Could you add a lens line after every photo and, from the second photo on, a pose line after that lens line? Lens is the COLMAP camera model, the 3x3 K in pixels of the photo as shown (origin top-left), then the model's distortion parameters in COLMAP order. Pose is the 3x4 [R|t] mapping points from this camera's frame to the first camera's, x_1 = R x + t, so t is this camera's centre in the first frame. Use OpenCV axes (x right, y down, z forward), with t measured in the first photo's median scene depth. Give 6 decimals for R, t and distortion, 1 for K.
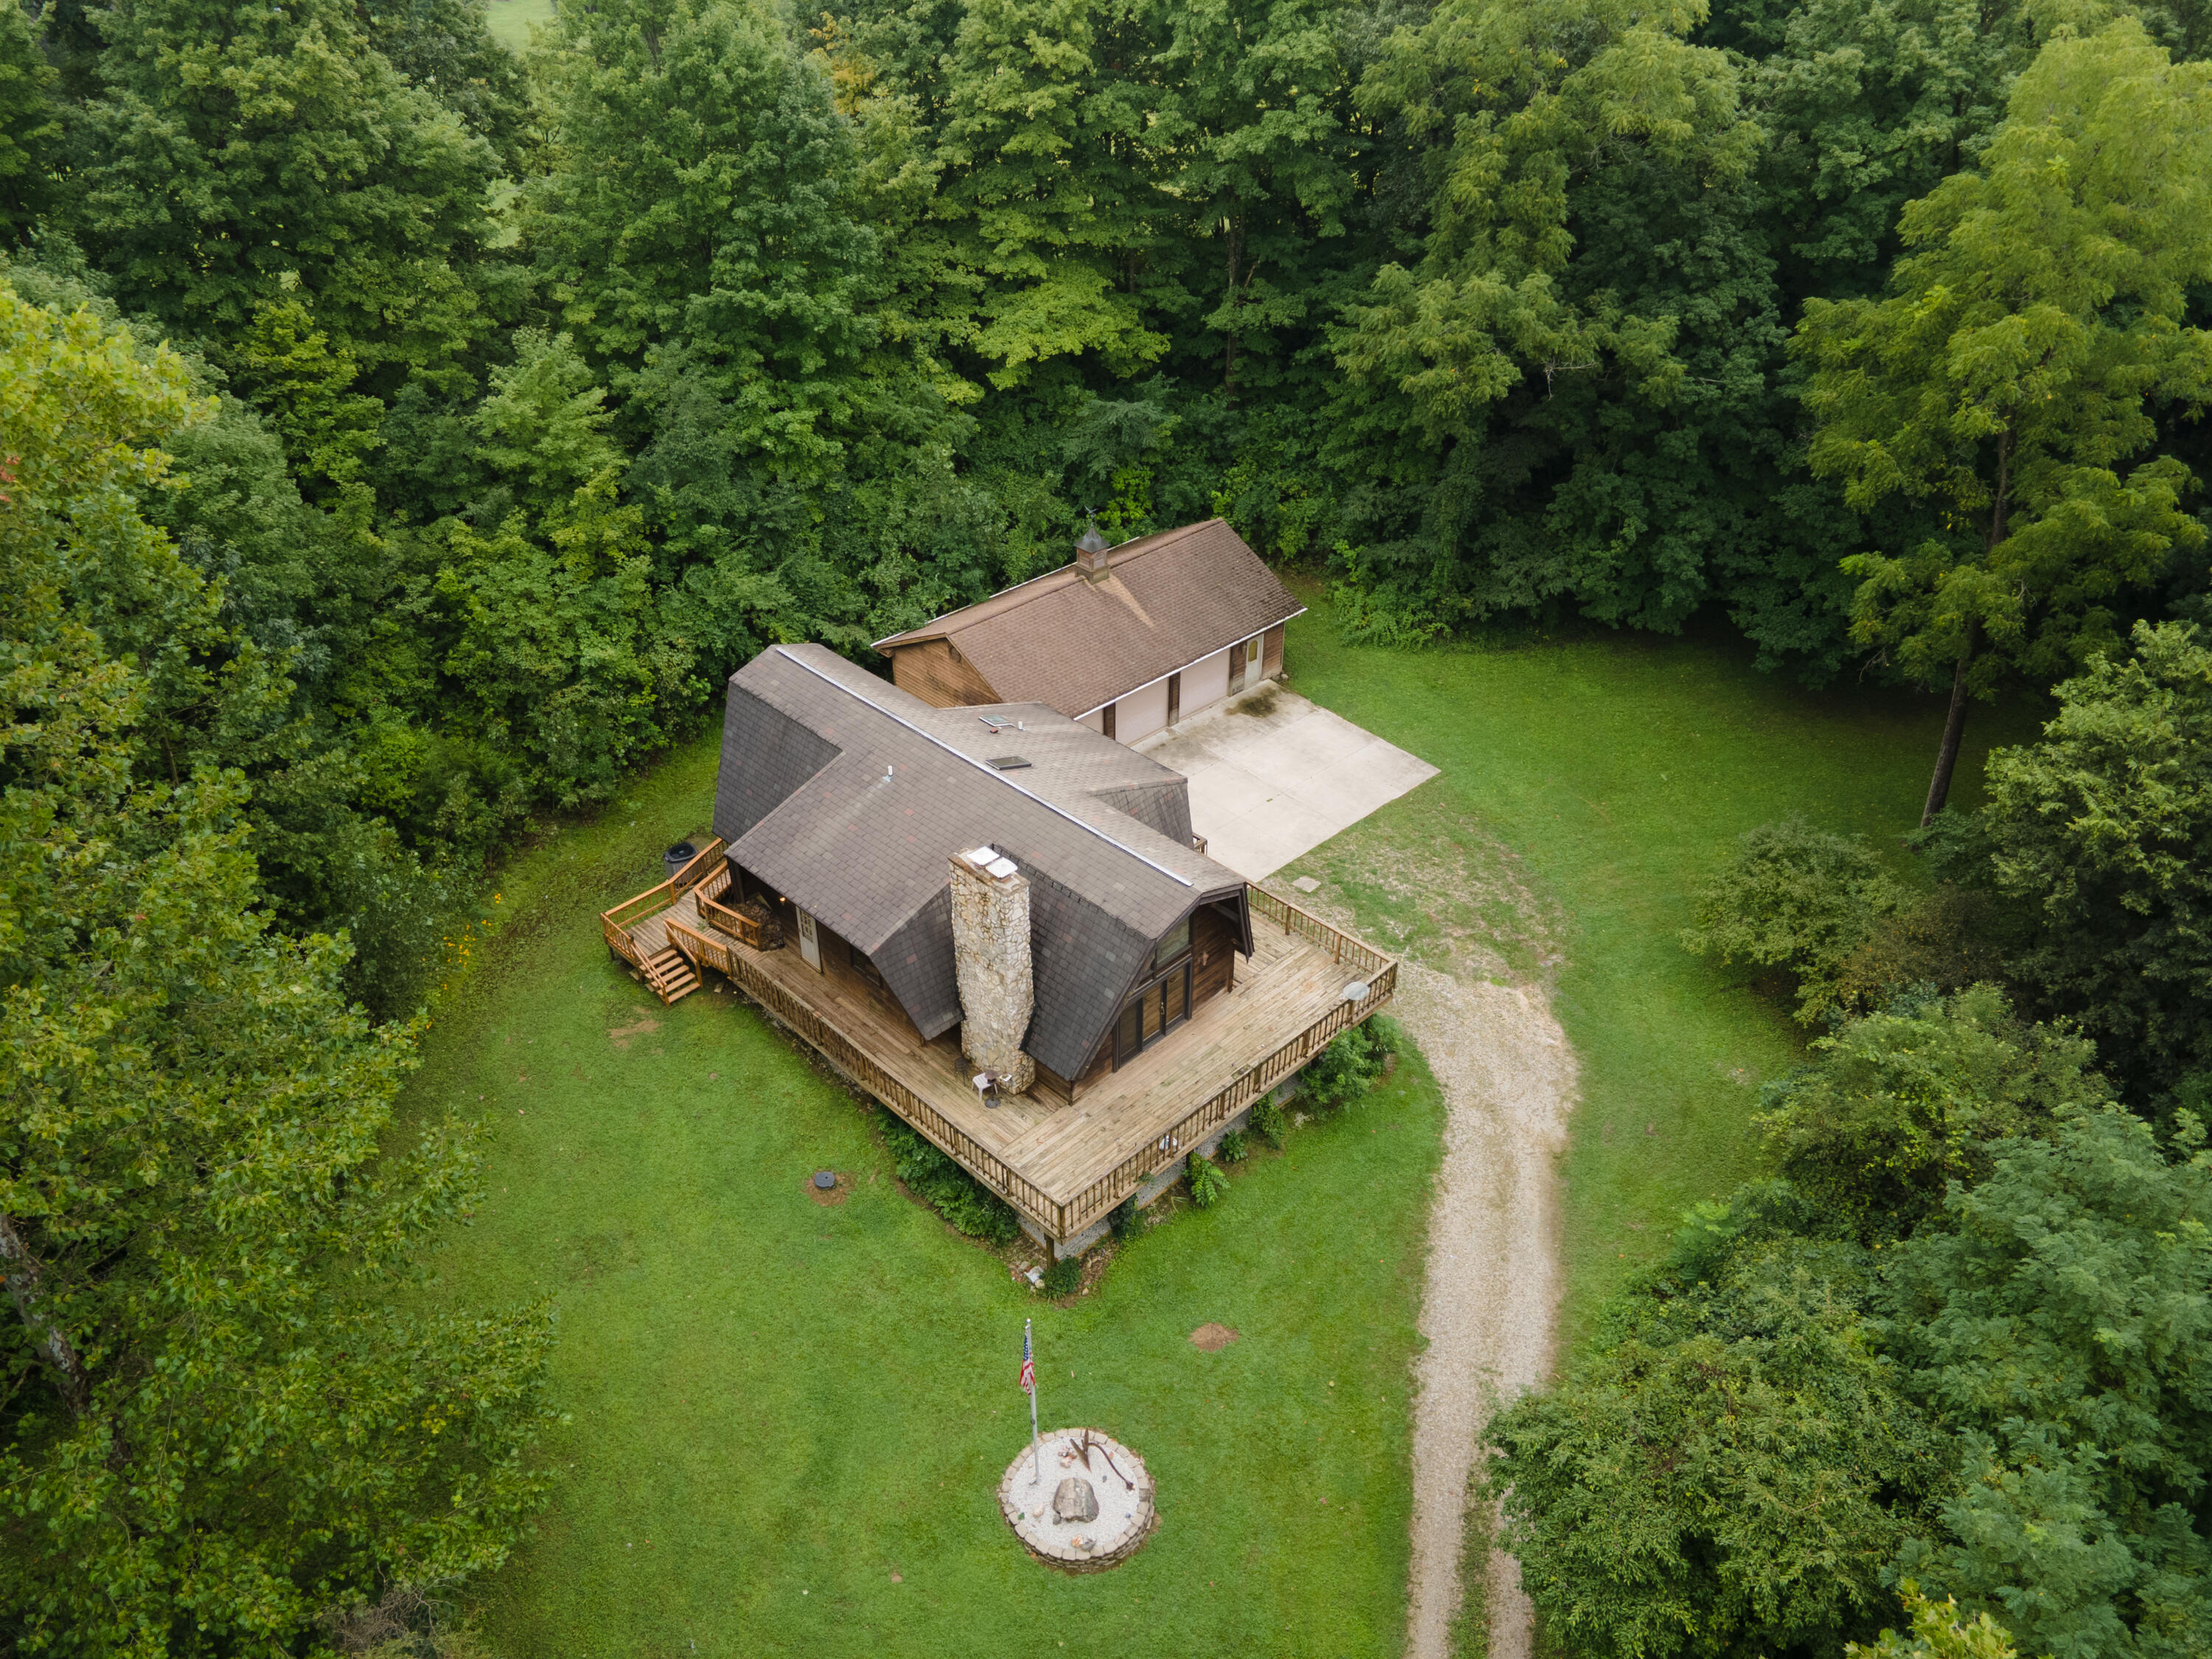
lens RADIAL K [[1624.3, 0, 1100.3], [0, 1624.3, 831.9], [0, 0, 1]] dist [0.014944, 0.052988]
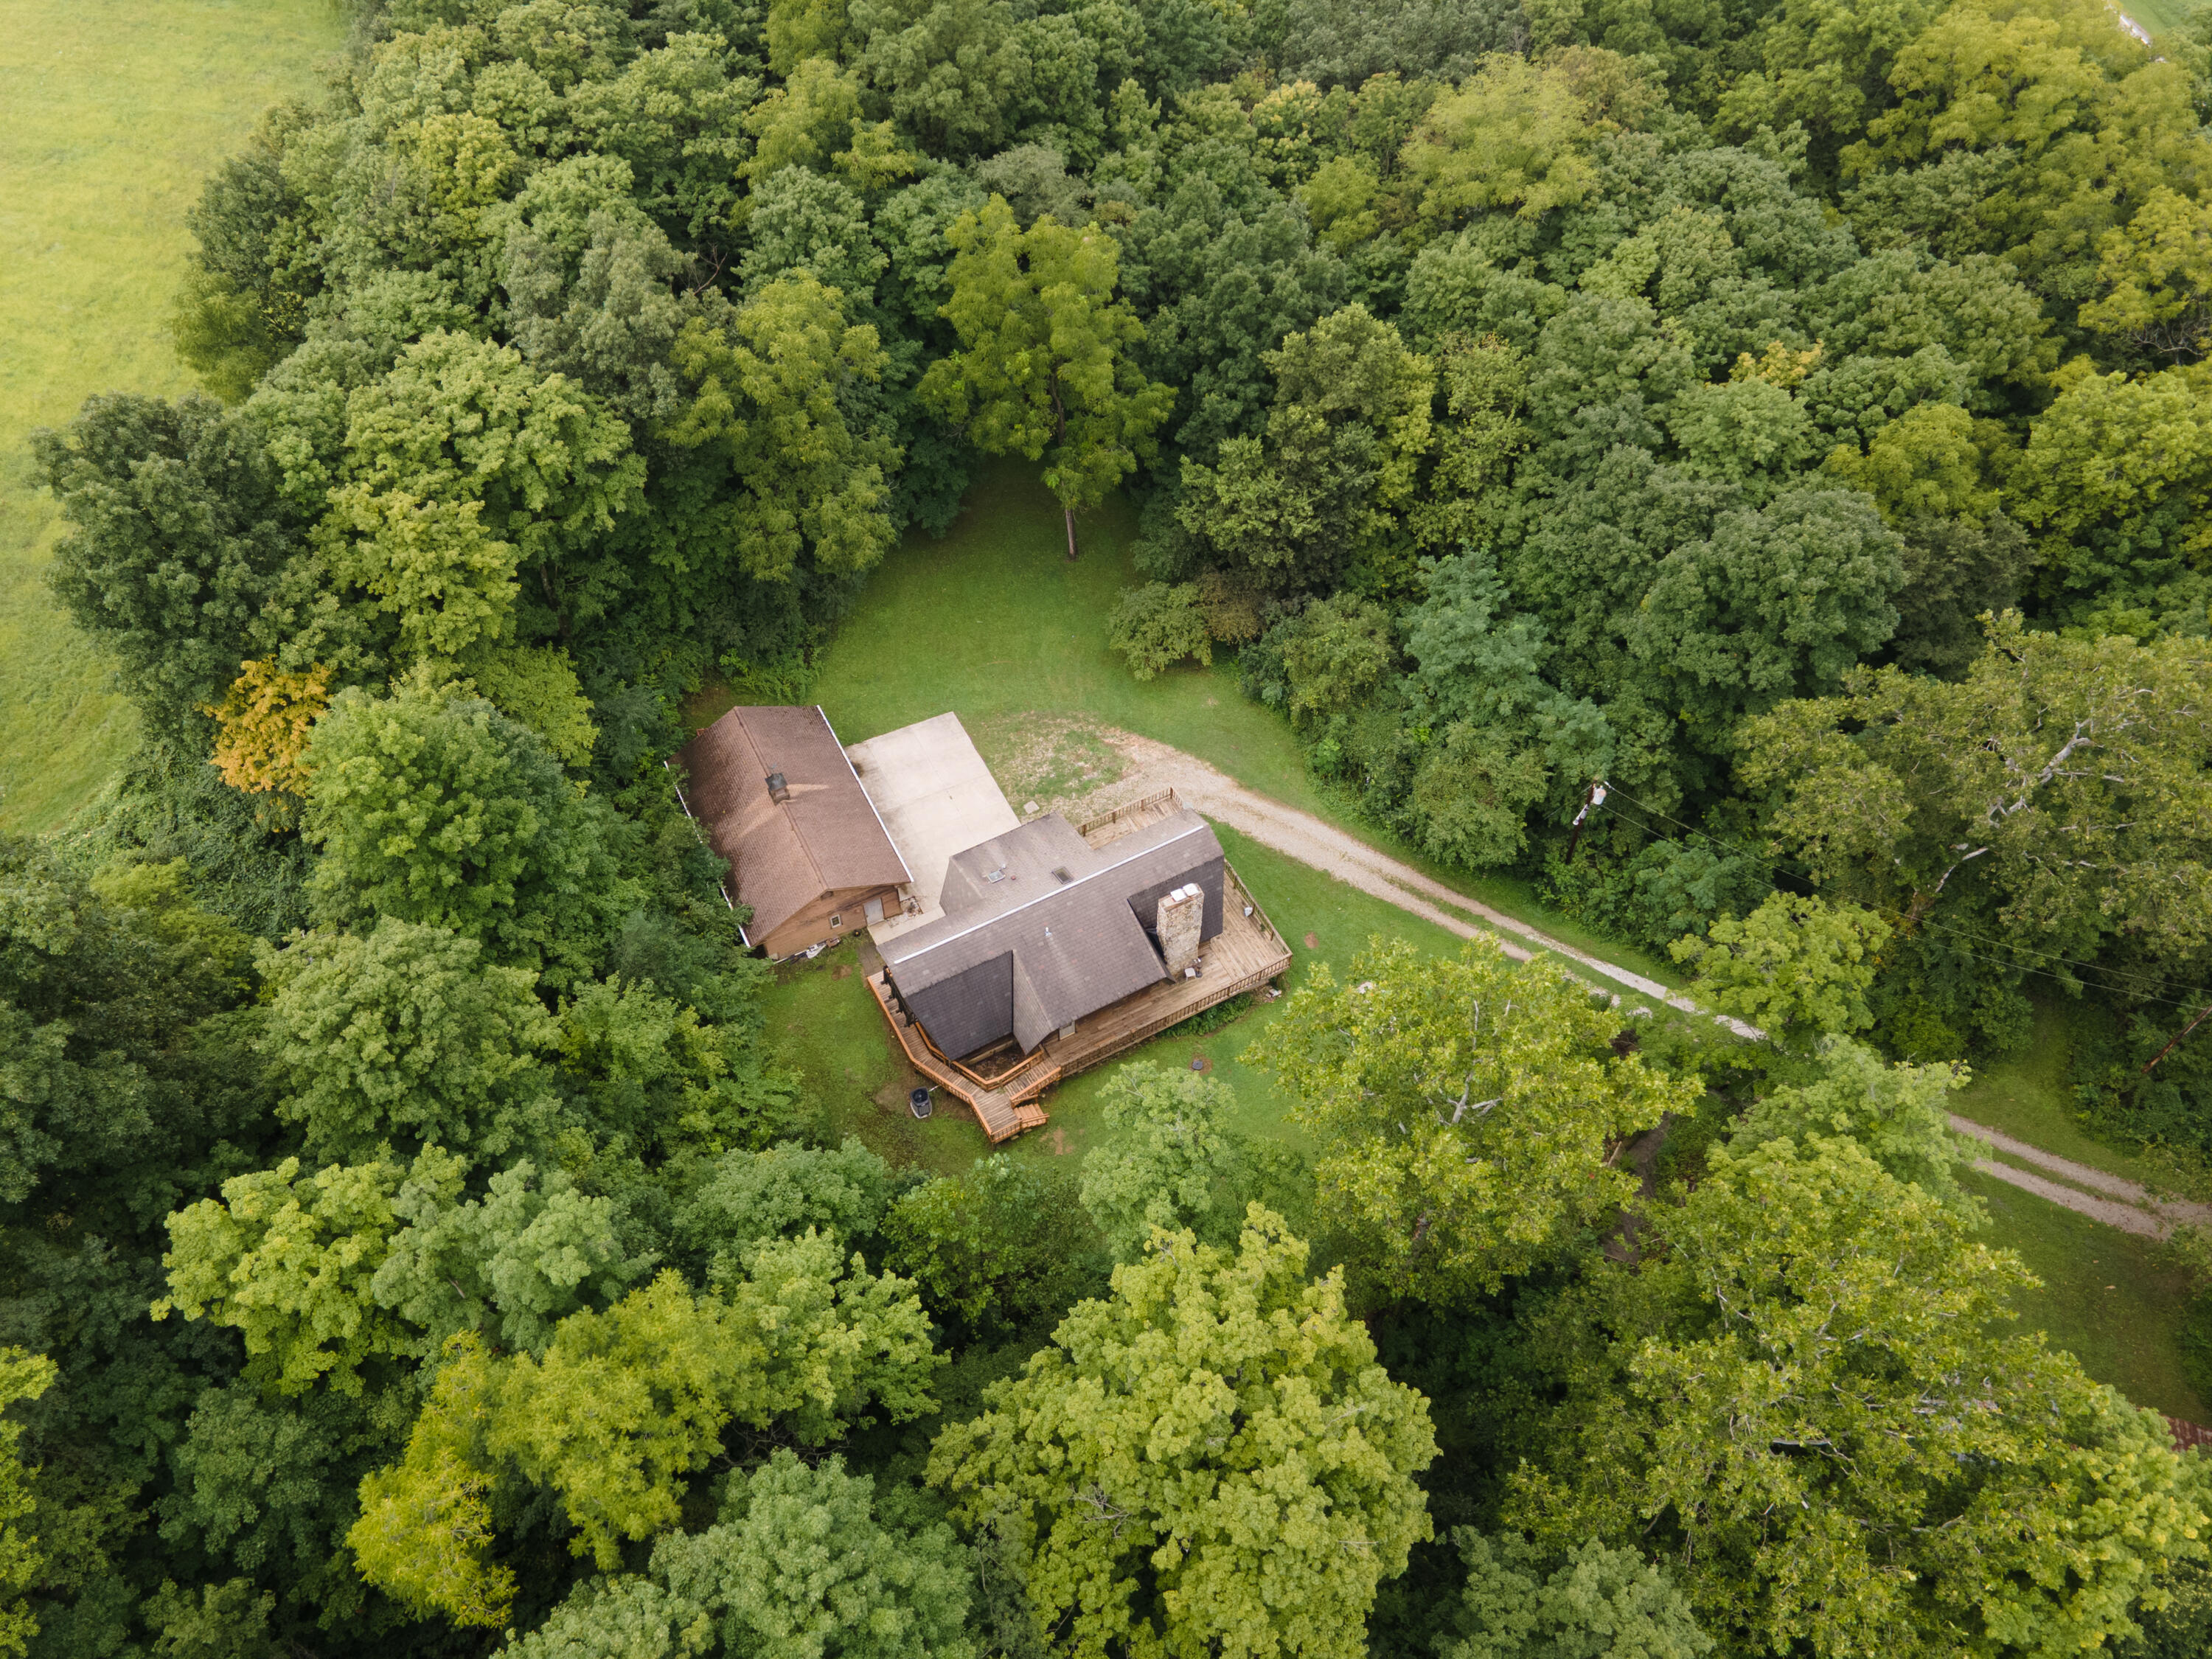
lens RADIAL K [[1624.3, 0, 1100.3], [0, 1624.3, 831.9], [0, 0, 1]] dist [0.014944, 0.052988]
pose [[0.279923, -0.742010, 0.609150, -1.137760], [0.532267, 0.648017, 0.544762, -1.048805], [-0.798959, 0.171739, 0.576342, -0.064359]]
